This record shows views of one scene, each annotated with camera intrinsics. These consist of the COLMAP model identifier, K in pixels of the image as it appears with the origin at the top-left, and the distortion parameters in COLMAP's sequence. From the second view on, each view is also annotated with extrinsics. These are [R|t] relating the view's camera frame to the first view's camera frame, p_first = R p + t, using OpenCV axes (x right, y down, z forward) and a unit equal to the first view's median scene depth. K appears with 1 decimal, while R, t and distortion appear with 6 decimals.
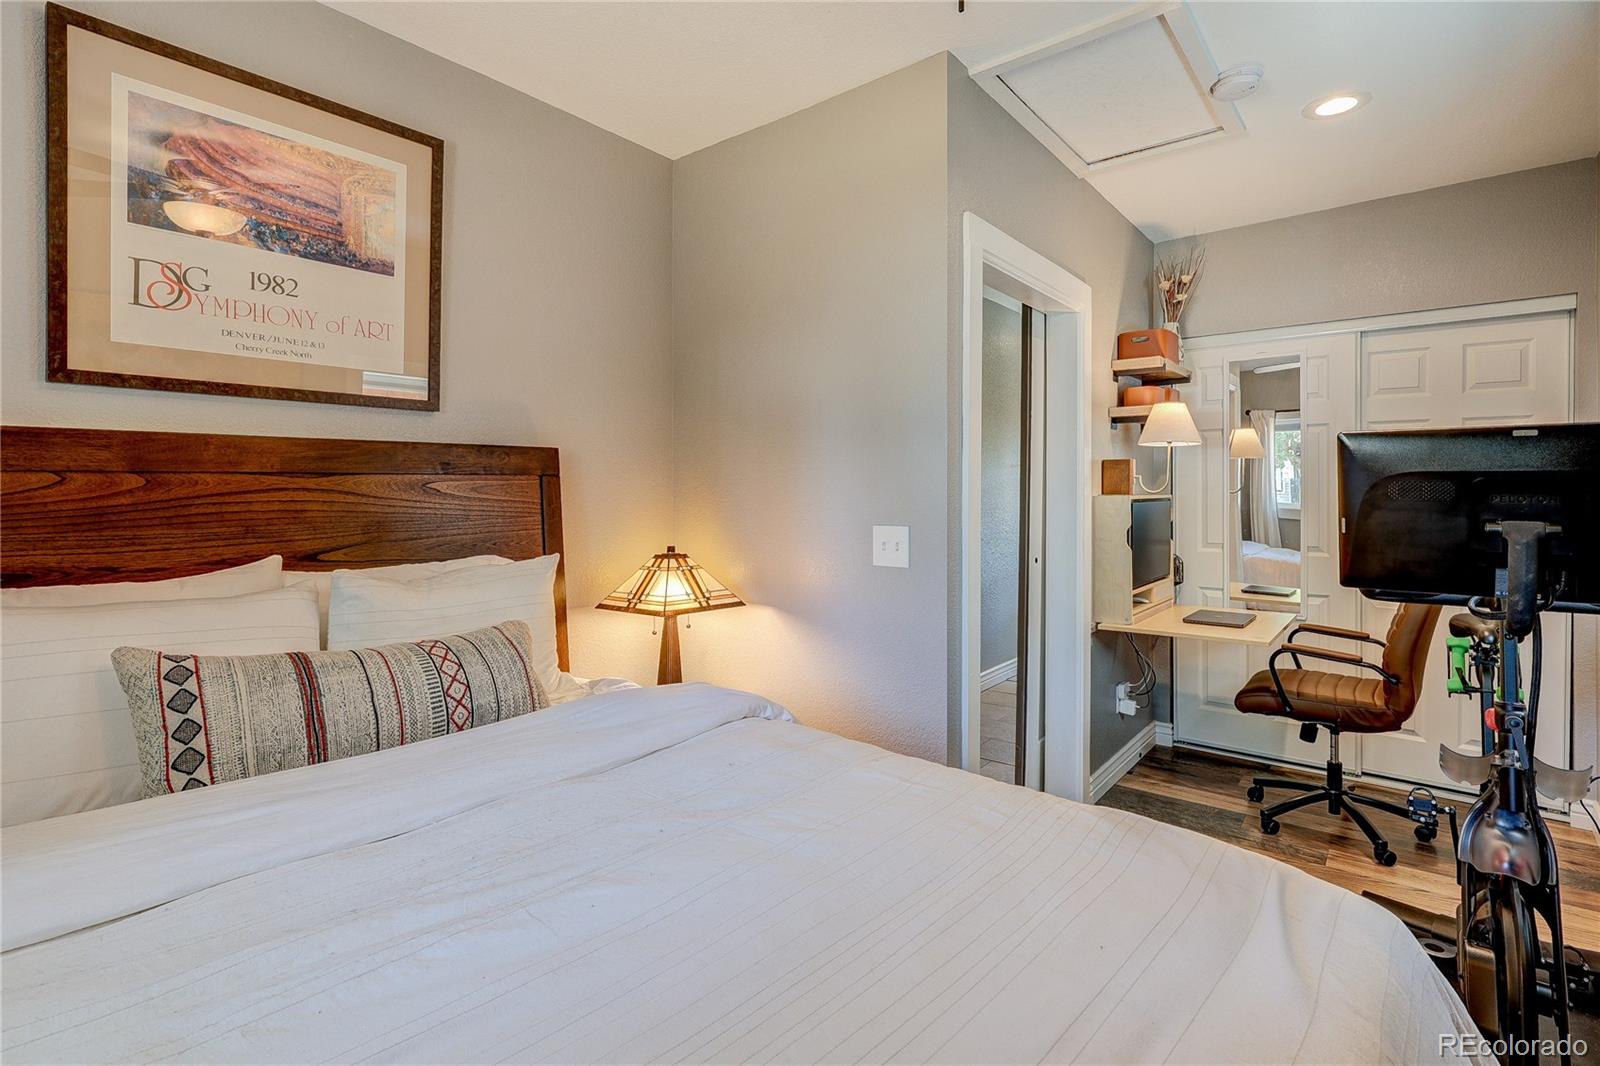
lens RADIAL K [[758.3, 0, 800.1], [0, 758.3, 490.4], [0, 0, 1]] dist [-0.002487, -0.000308]
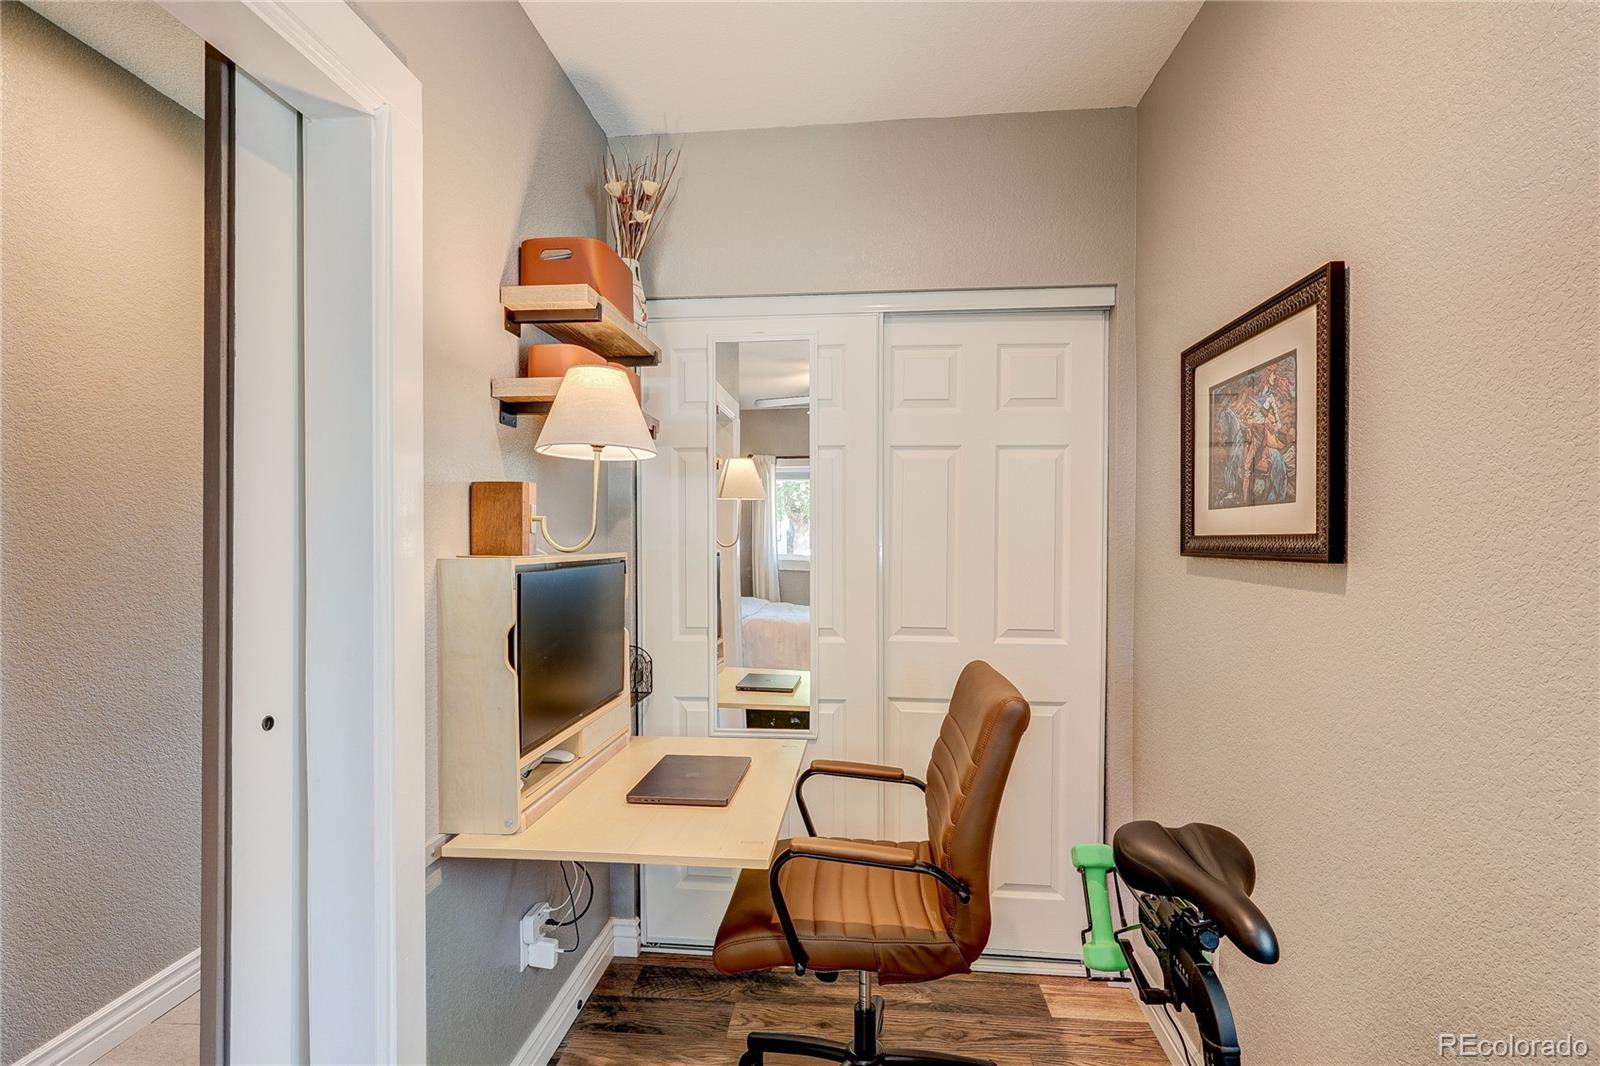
lens RADIAL K [[738.7, 0, 803.6], [0, 738.7, 540.4], [0, 0, 1]] dist [0.000461, 0.000414]
pose [[0.826448, -0.000436, 0.563013, 0.289555], [0.000154, 1.000000, 0.000549, -0.003981], [-0.563013, -0.000367, 0.826448, 0.465370]]
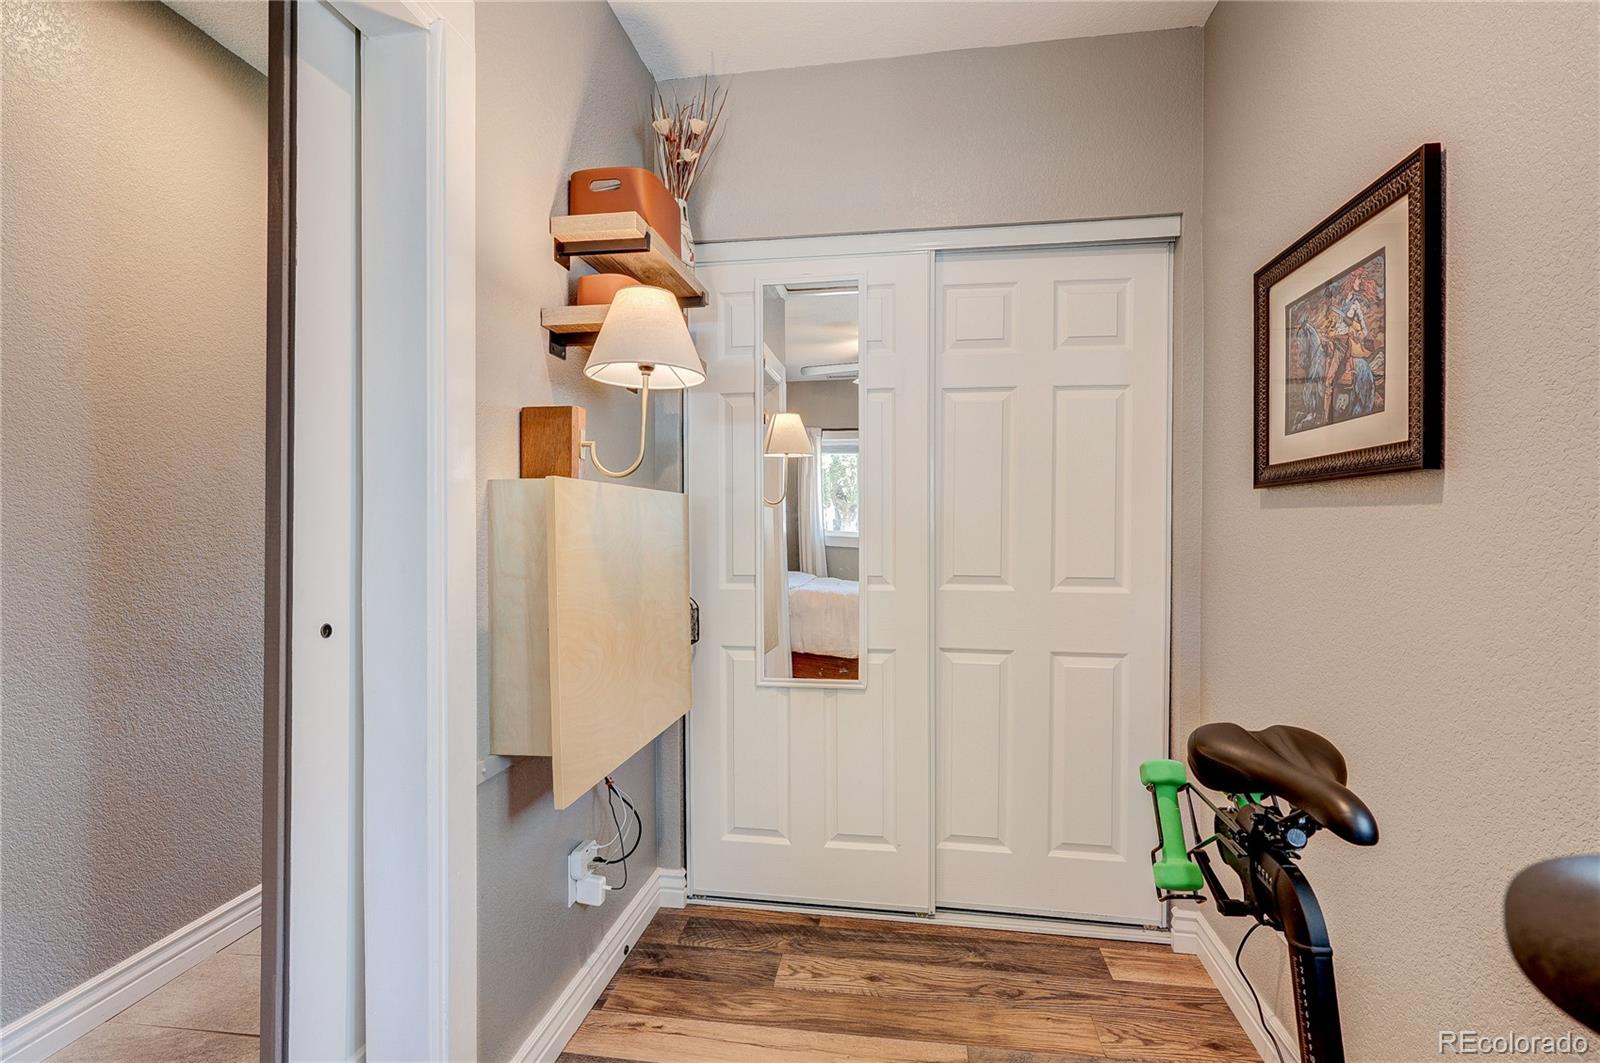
lens RADIAL K [[748.7, 0, 802.7], [0, 748.7, 527.2], [0, 0, 1]] dist [0.000676, 0.000198]
pose [[0.858998, 0.002094, 0.511975, 0.289246], [-0.000704, 0.999996, -0.002909, 0.033583], [-0.511978, 0.002138, 0.858996, 0.471373]]
